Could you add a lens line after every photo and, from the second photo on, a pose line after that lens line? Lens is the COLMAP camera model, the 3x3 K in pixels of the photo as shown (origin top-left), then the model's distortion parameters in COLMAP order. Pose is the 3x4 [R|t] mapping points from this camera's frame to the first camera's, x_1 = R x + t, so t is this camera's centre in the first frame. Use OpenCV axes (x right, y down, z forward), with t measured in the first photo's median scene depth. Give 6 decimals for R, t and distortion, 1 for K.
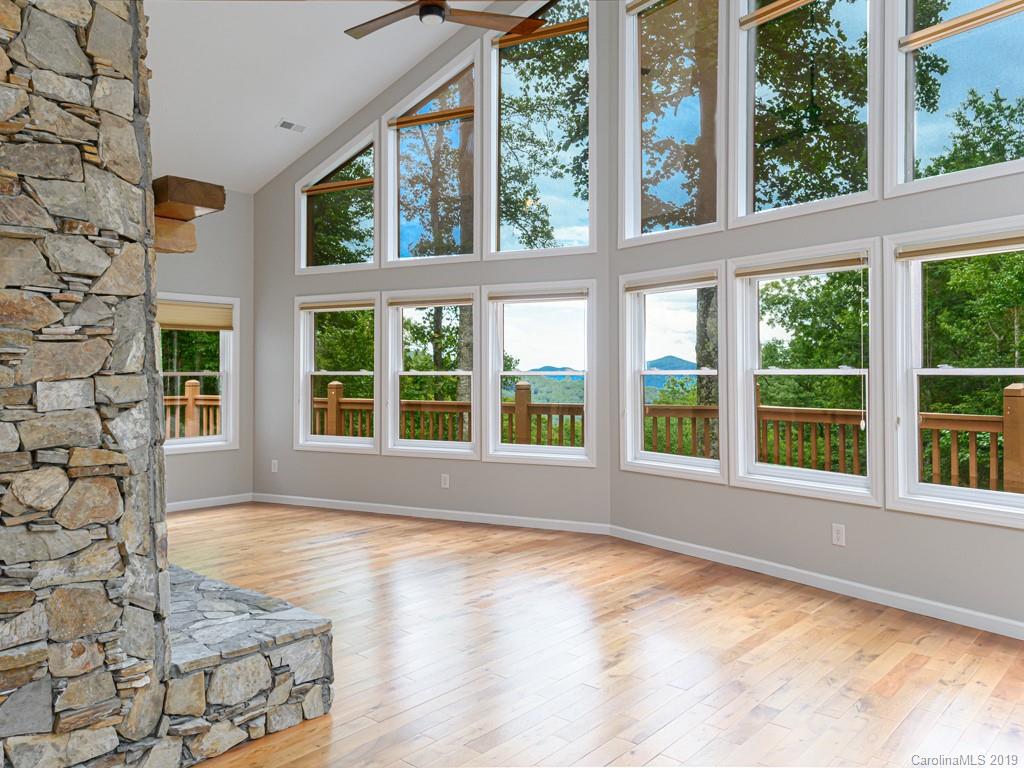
lens RADIAL K [[805.0, 0, 512.0], [0, 805.0, 384.0], [0, 0, 1]] dist [0.044960, 0.002279]
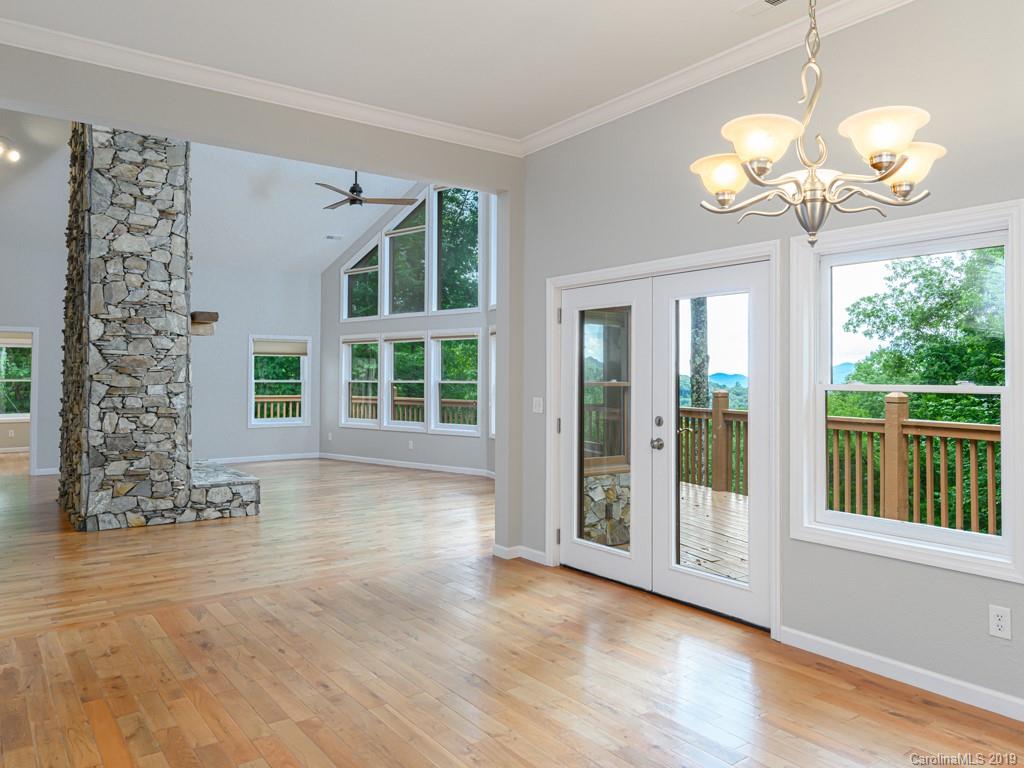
lens RADIAL K [[761.4, 0, 512.0], [0, 761.4, 384.0], [0, 0, 1]] dist [0.021613, 0.000042]
pose [[0.975737, 0.003380, -0.218919, 1.211709], [-0.005162, 0.999958, -0.007569, 0.007074], [0.218885, 0.008516, 0.975714, -1.319157]]
